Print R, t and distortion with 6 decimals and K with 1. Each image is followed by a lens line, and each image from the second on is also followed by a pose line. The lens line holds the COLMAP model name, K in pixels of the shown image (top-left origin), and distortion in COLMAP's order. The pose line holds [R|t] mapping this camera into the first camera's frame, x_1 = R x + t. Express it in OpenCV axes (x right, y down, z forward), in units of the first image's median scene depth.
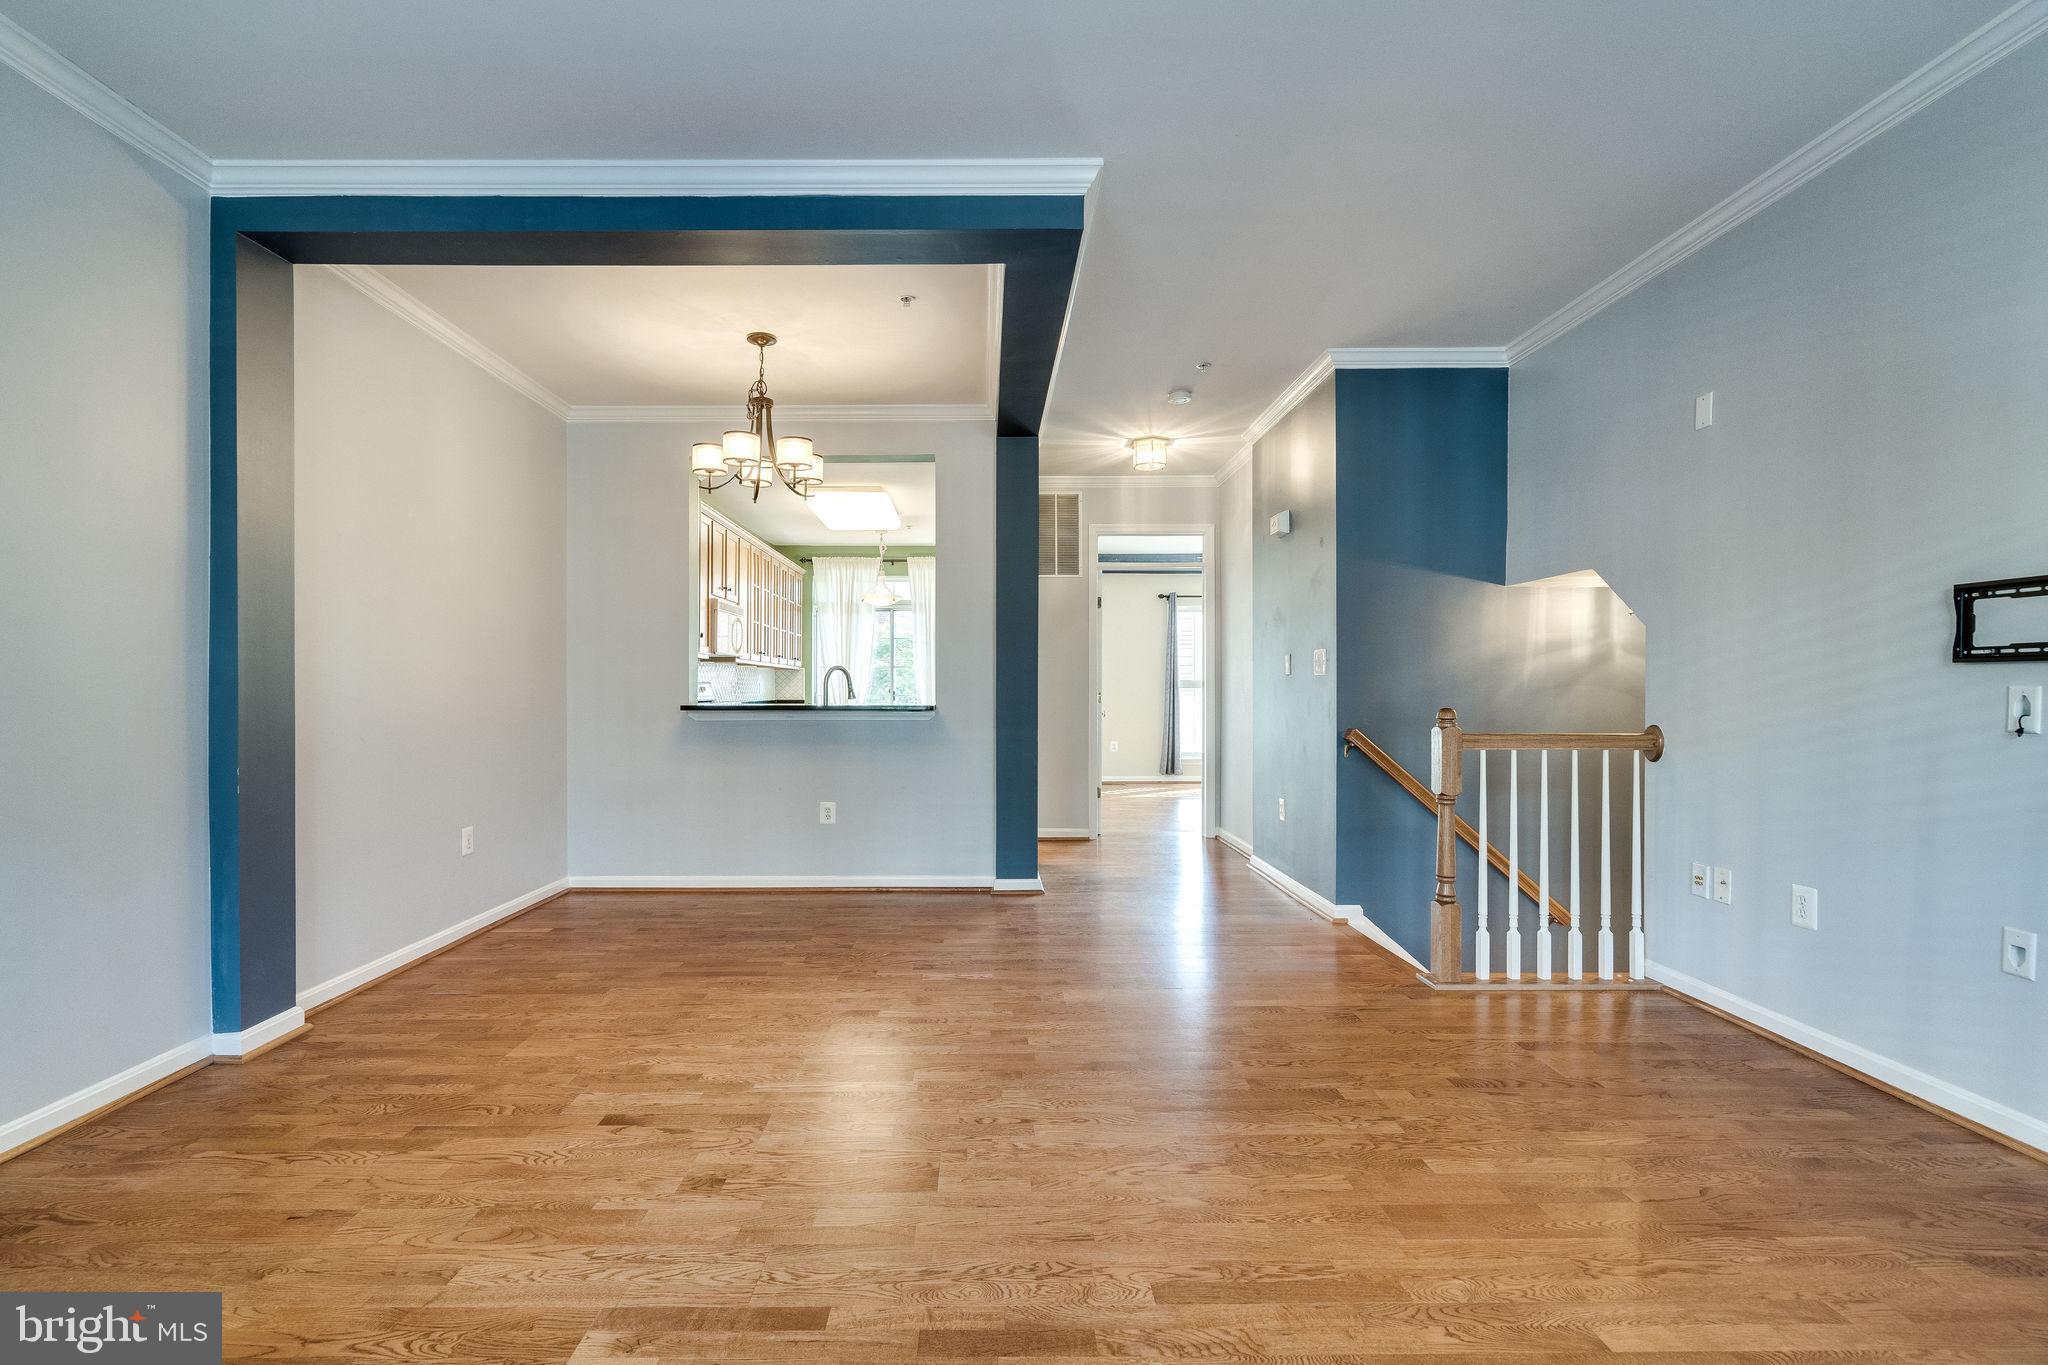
lens RADIAL K [[931.6, 0, 991.3], [0, 931.6, 713.8], [0, 0, 1]] dist [-0.006599, 0.002967]
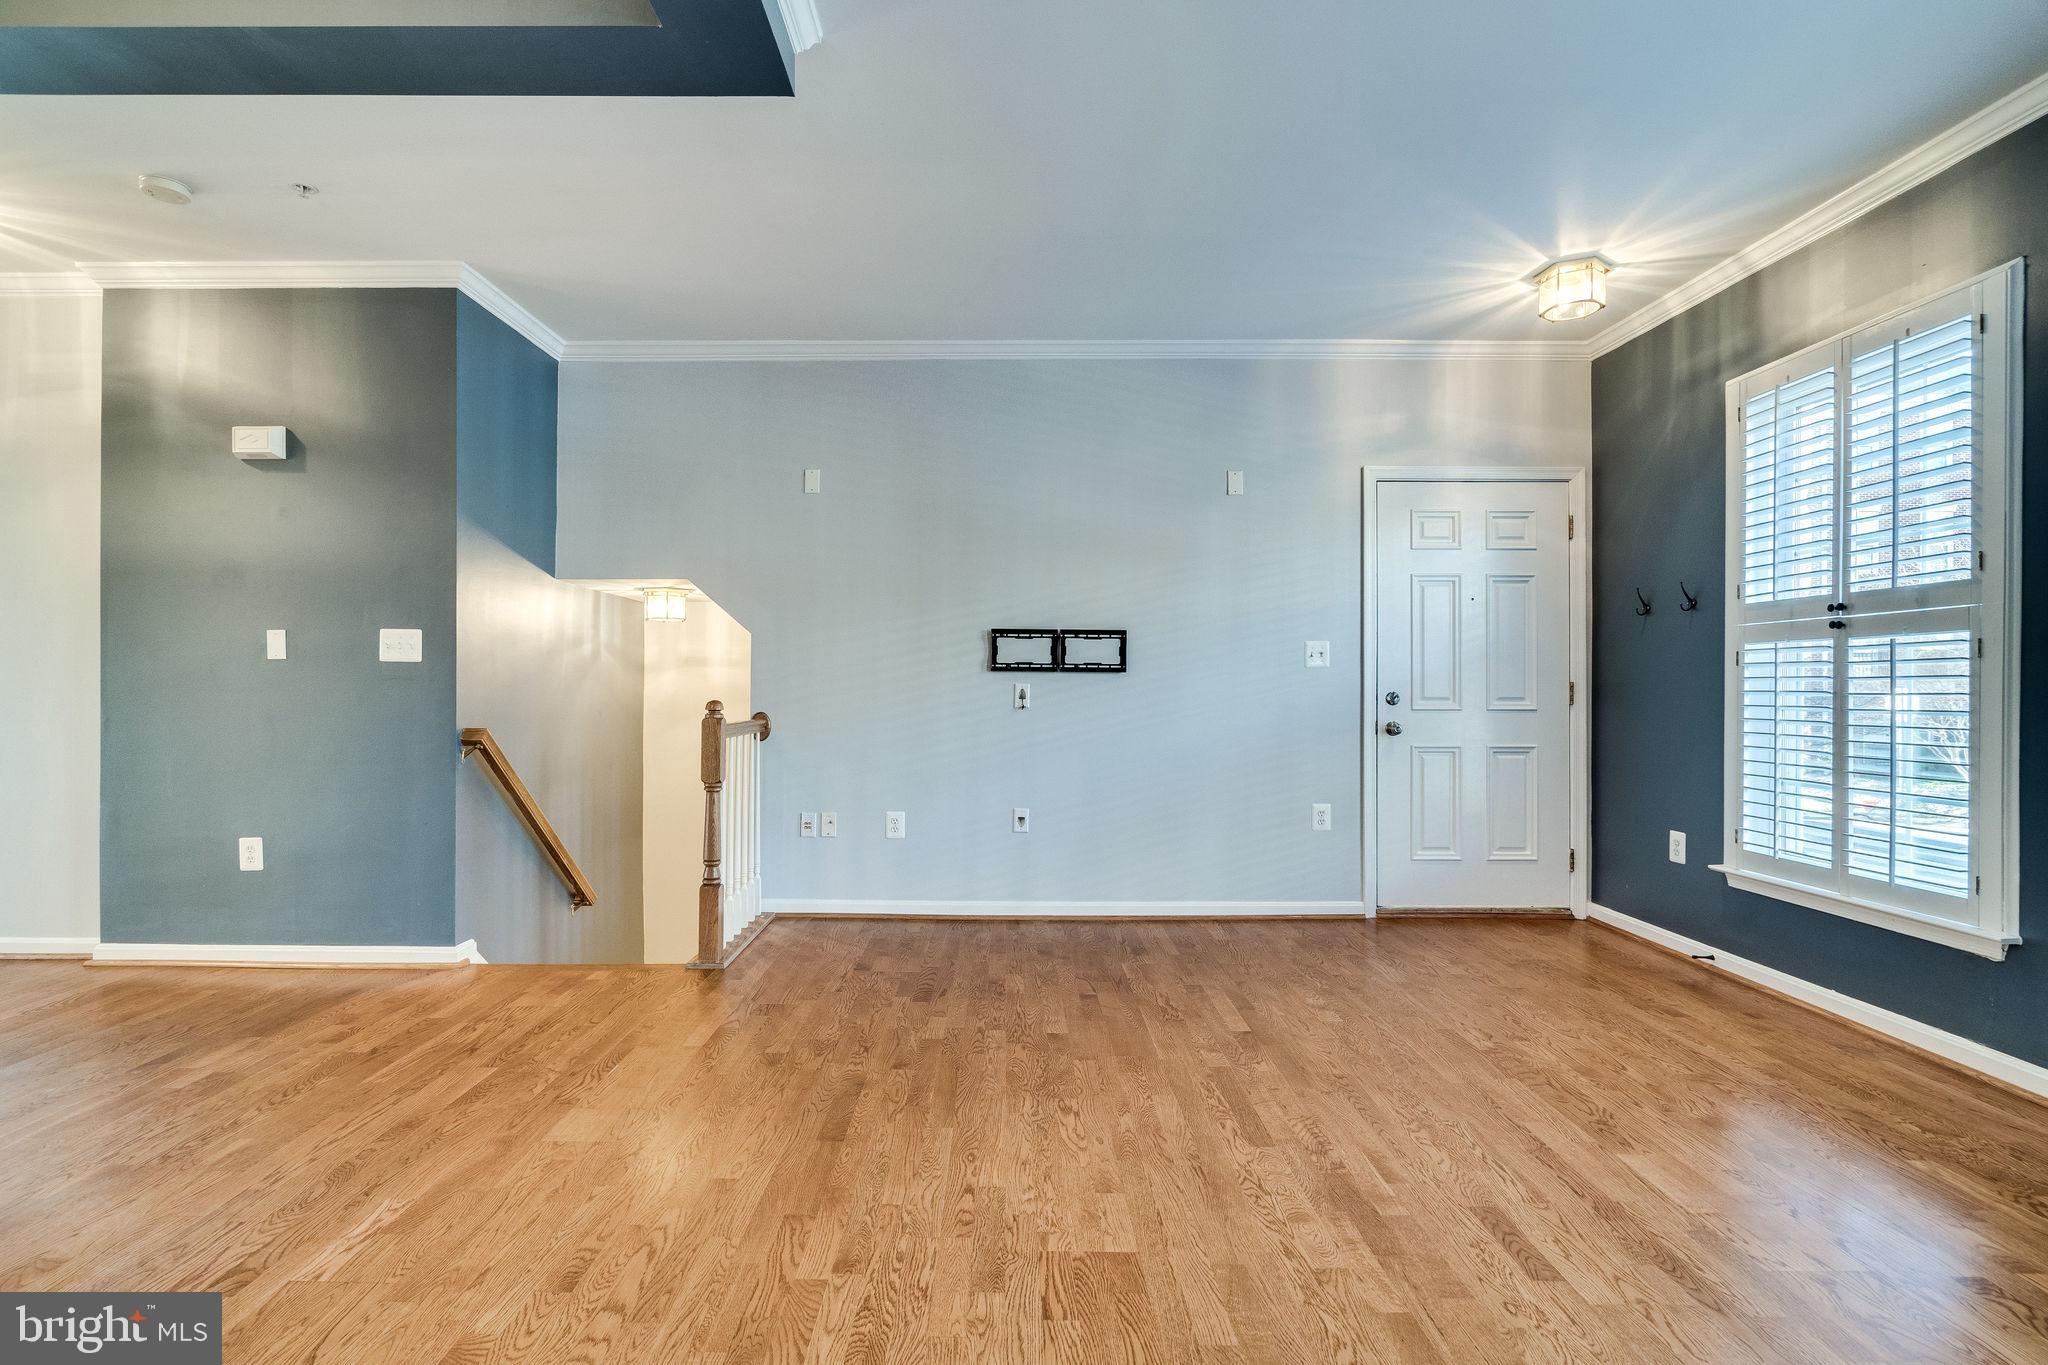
lens RADIAL K [[931.6, 0, 996.5], [0, 931.6, 684.9], [0, 0, 1]] dist [-0.006599, 0.002967]
pose [[0.010209, 0.009542, 0.999902, -0.476444], [0.020010, 0.999752, -0.009745, -0.005094], [-0.999748, 0.020107, 0.010016, 0.568645]]
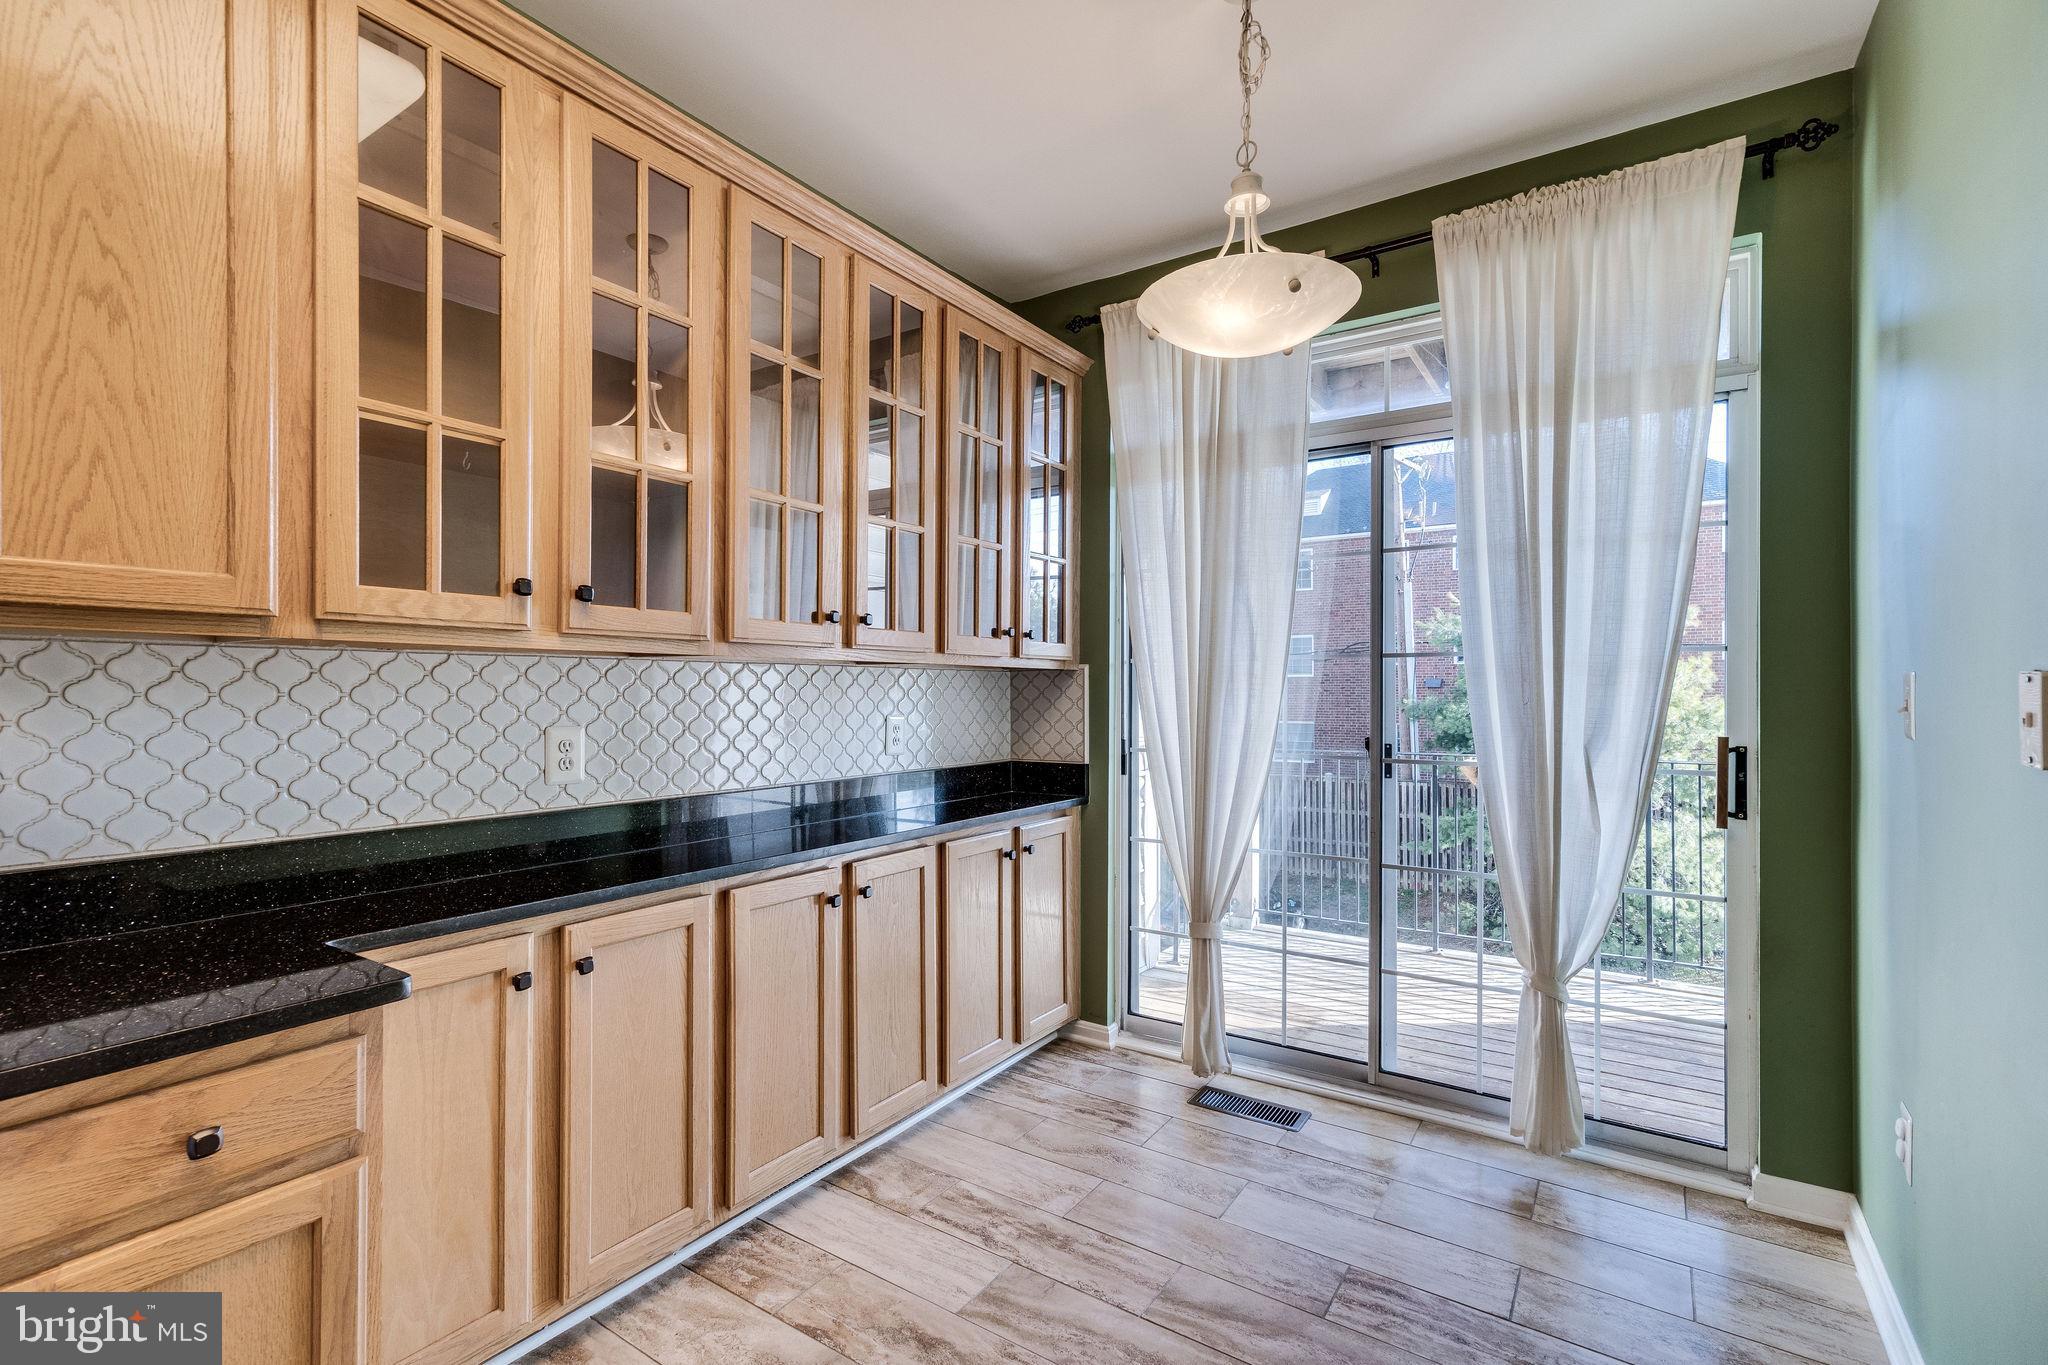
lens RADIAL K [[931.6, 0, 1016.8], [0, 931.6, 685.7], [0, 0, 1]] dist [-0.006599, 0.002967]
pose [[0.826469, -0.002688, -0.562976, -0.104714], [-0.014790, 0.999540, -0.026485, -0.085398], [0.562788, 0.030215, 0.826049, 1.851297]]
